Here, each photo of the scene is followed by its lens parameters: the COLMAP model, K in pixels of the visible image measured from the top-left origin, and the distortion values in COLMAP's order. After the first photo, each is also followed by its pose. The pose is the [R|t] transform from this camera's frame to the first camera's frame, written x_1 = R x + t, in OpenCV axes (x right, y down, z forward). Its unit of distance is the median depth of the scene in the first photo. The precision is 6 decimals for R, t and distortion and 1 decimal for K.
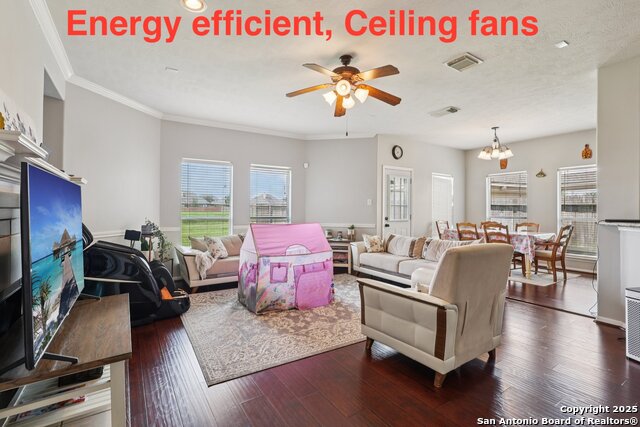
lens RADIAL K [[300.9, 0, 321.2], [0, 300.9, 204.1], [0, 0, 1]] dist [0.001740, 0.000628]
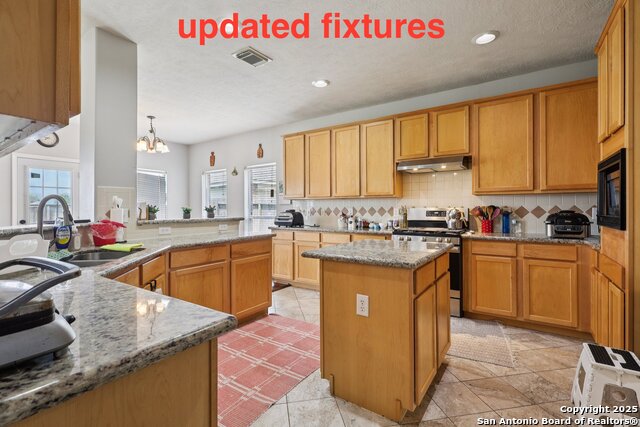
lens RADIAL K [[298.7, 0, 319.1], [0, 298.7, 210.1], [0, 0, 1]] dist [0.001582, 0.000429]
pose [[0.925636, -0.010044, 0.378283, 0.675820], [0.001721, 0.999749, 0.022334, 0.001092], [-0.378412, -0.020022, 0.925421, -0.004397]]
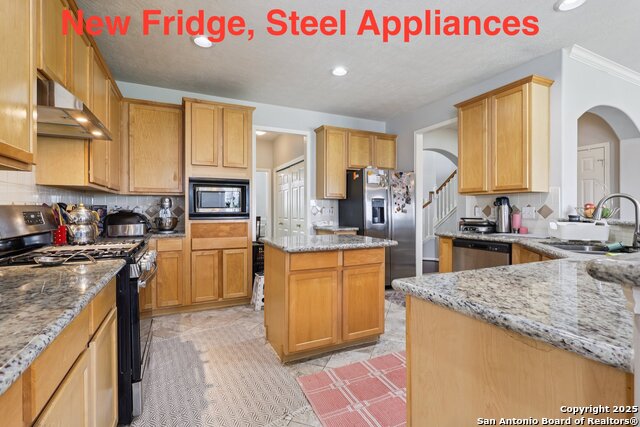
lens RADIAL K [[298.7, 0, 319.1], [0, 298.7, 210.1], [0, 0, 1]] dist [0.001582, 0.000429]
pose [[-0.989797, -0.002343, 0.142468, 0.836457], [-0.004015, 0.999926, -0.011445, 0.016274], [-0.142431, -0.011900, -0.989733, 0.767014]]
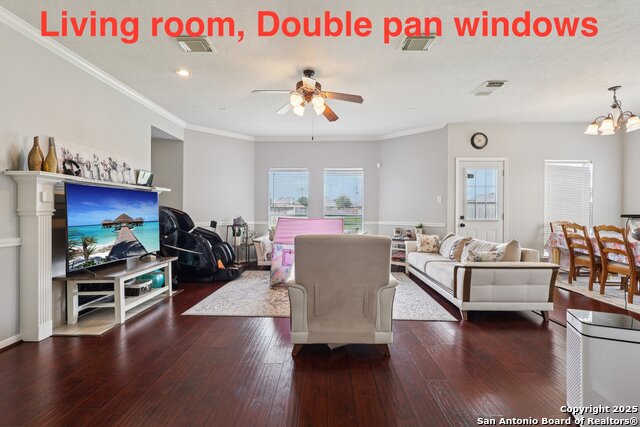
lens RADIAL K [[298.7, 0, 319.1], [0, 298.7, 210.1], [0, 0, 1]] dist [0.001582, 0.000429]
pose [[0.826032, -0.002947, -0.563615, 0.389651], [0.009967, 0.999906, 0.009380, 0.014430], [0.563535, -0.013366, 0.825984, 0.040298]]
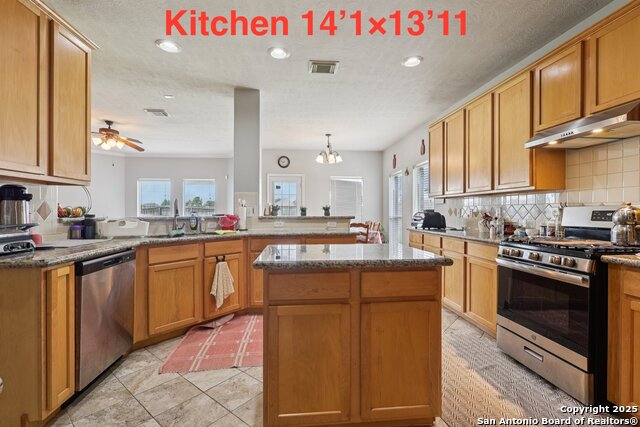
lens RADIAL K [[295.2, 0, 320.0], [0, 295.2, 213.5], [0, 0, 1]] dist [-0.003007, -0.000412]
pose [[0.884600, 0.001069, -0.466349, 1.018386], [0.010269, 0.999710, 0.021771, 0.009872], [0.466237, -0.024047, 0.884333, 0.024221]]
